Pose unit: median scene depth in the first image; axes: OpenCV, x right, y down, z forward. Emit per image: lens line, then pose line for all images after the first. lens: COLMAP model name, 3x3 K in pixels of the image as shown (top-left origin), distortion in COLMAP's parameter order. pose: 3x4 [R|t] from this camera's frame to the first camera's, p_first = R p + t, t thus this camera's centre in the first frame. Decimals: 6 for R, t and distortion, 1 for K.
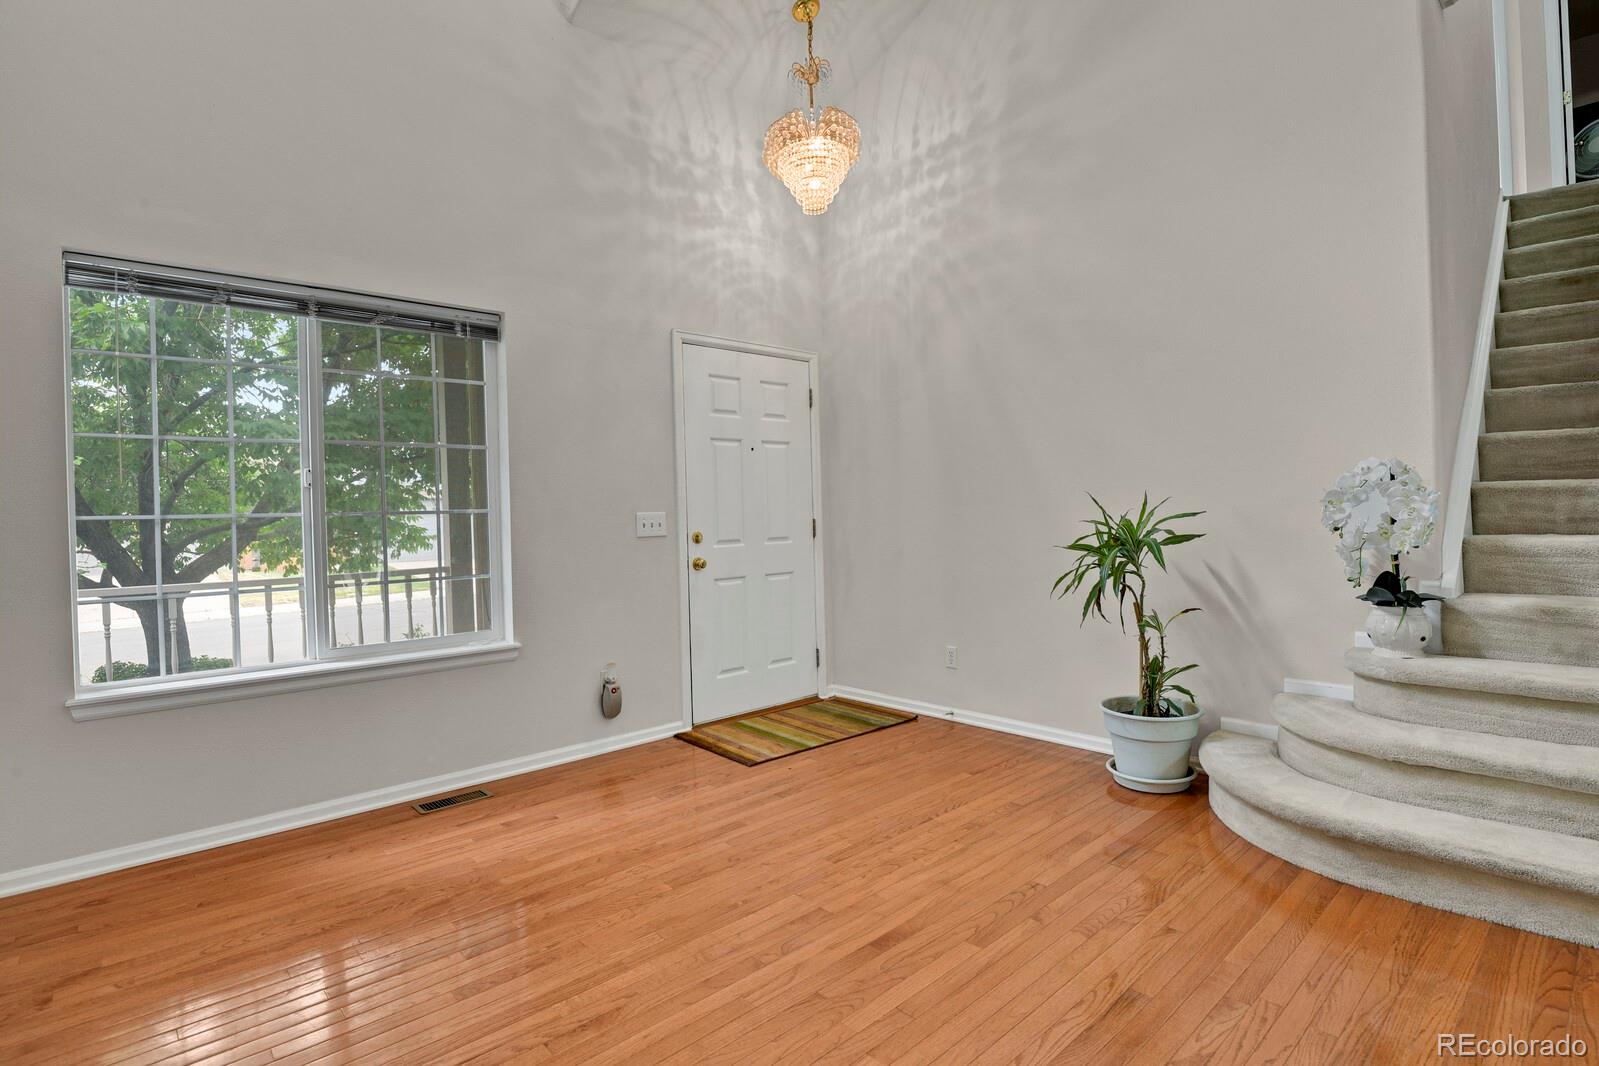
lens RADIAL K [[787.4, 0, 809.3], [0, 787.4, 523.6], [0, 0, 1]] dist [-0.015697, -0.009497]
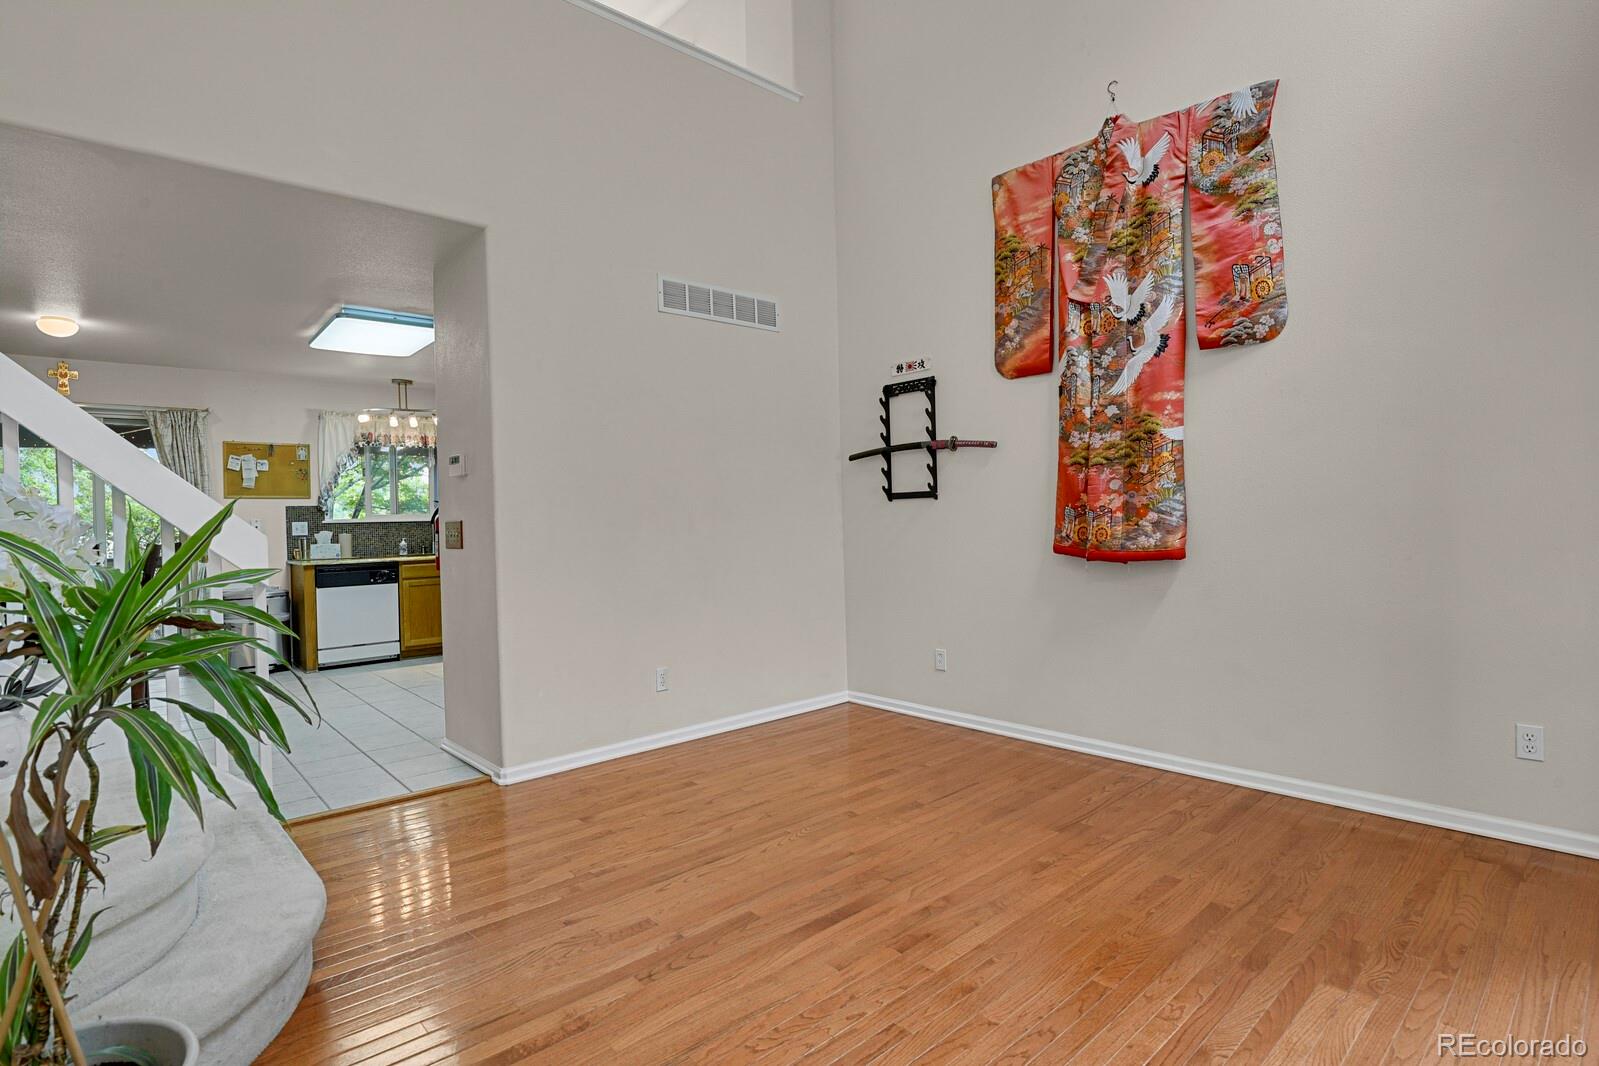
lens RADIAL K [[787.4, 0, 809.3], [0, 787.4, 523.6], [0, 0, 1]] dist [-0.015697, -0.009497]
pose [[-0.998638, 0.051634, 0.007427, 0.068031], [0.051757, 0.998508, 0.017422, -0.019184], [-0.006517, 0.017783, -0.999821, 1.465422]]
